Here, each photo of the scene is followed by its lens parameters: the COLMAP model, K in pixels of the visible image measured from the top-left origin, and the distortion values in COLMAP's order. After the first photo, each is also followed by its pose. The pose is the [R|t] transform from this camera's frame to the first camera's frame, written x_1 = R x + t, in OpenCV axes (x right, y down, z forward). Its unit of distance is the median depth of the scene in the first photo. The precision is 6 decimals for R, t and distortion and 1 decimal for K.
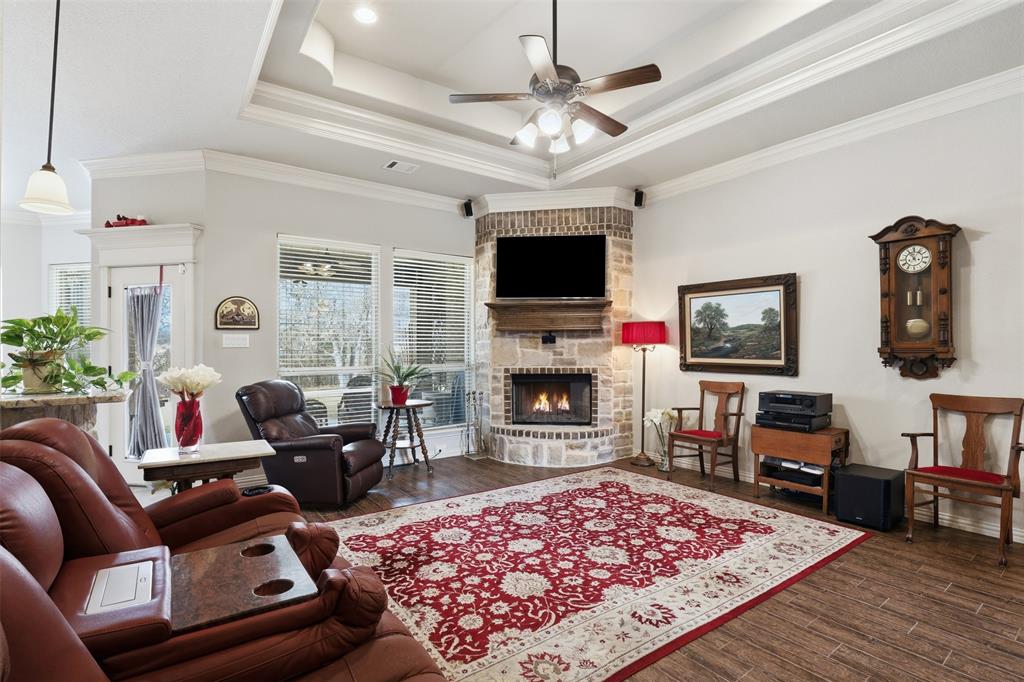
lens RADIAL K [[483.2, 0, 517.0], [0, 483.2, 340.3], [0, 0, 1]] dist [-0.028243, 0.002621]
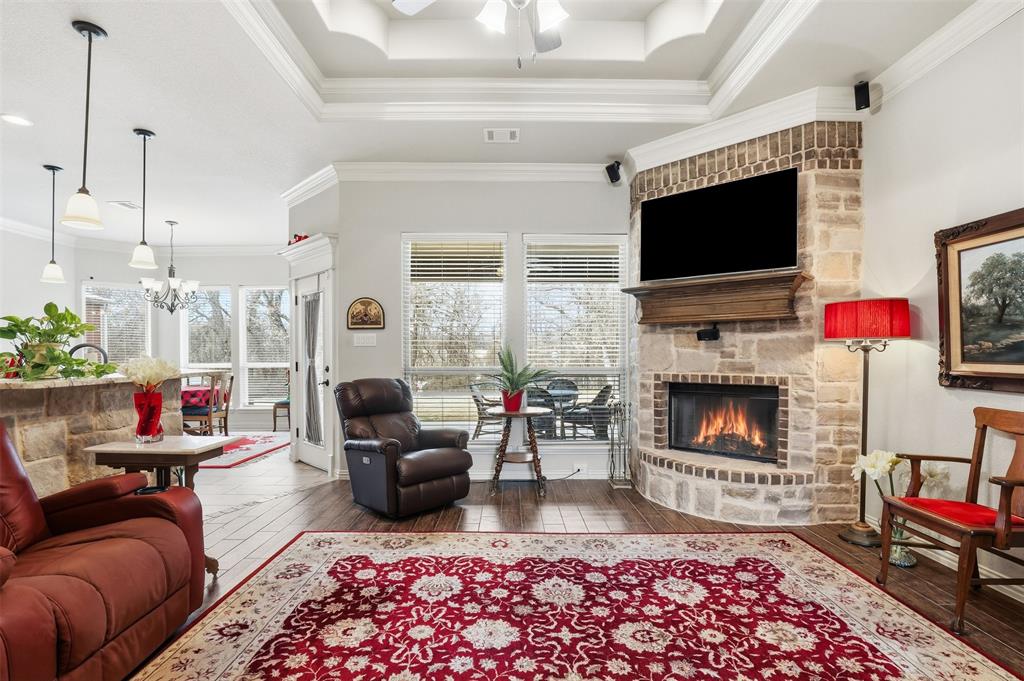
lens RADIAL K [[483.2, 0, 515.7], [0, 483.2, 352.5], [0, 0, 1]] dist [-0.028243, 0.002621]
pose [[0.815970, 0.002862, -0.578087, 0.262177], [0.005486, 0.999904, 0.012695, 0.015197], [0.578068, -0.013530, 0.815877, 0.290712]]
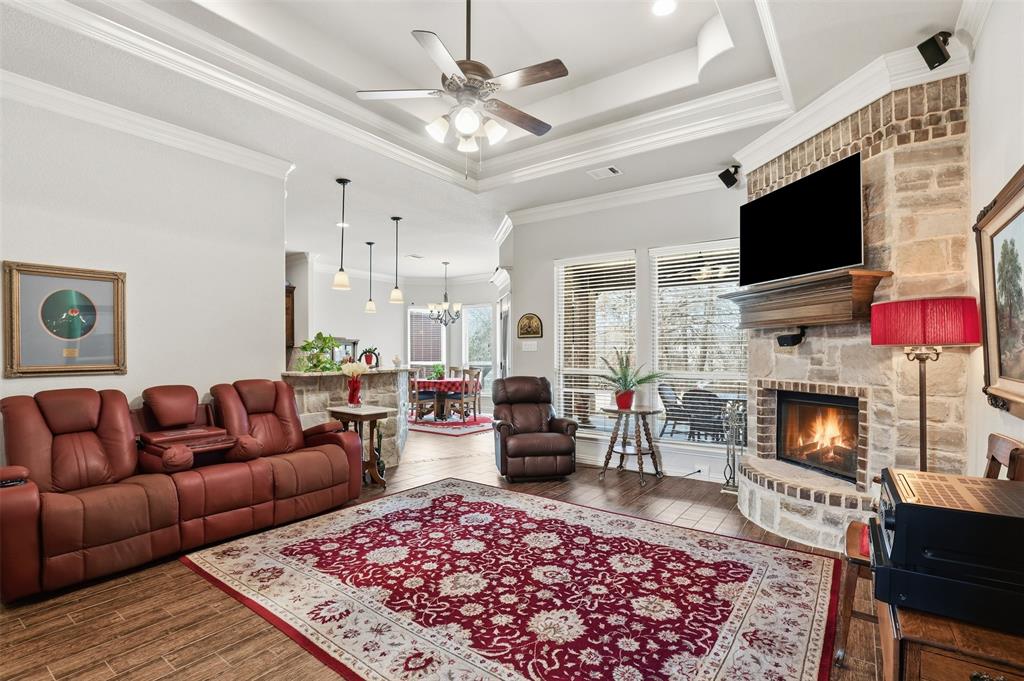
lens RADIAL K [[483.2, 0, 516.8], [0, 483.2, 346.1], [0, 0, 1]] dist [-0.028243, 0.002621]
pose [[0.317094, -0.007246, -0.948366, 0.621037], [0.013932, 0.999898, -0.002981, 0.003731], [0.948292, -0.012268, 0.317163, 0.472578]]
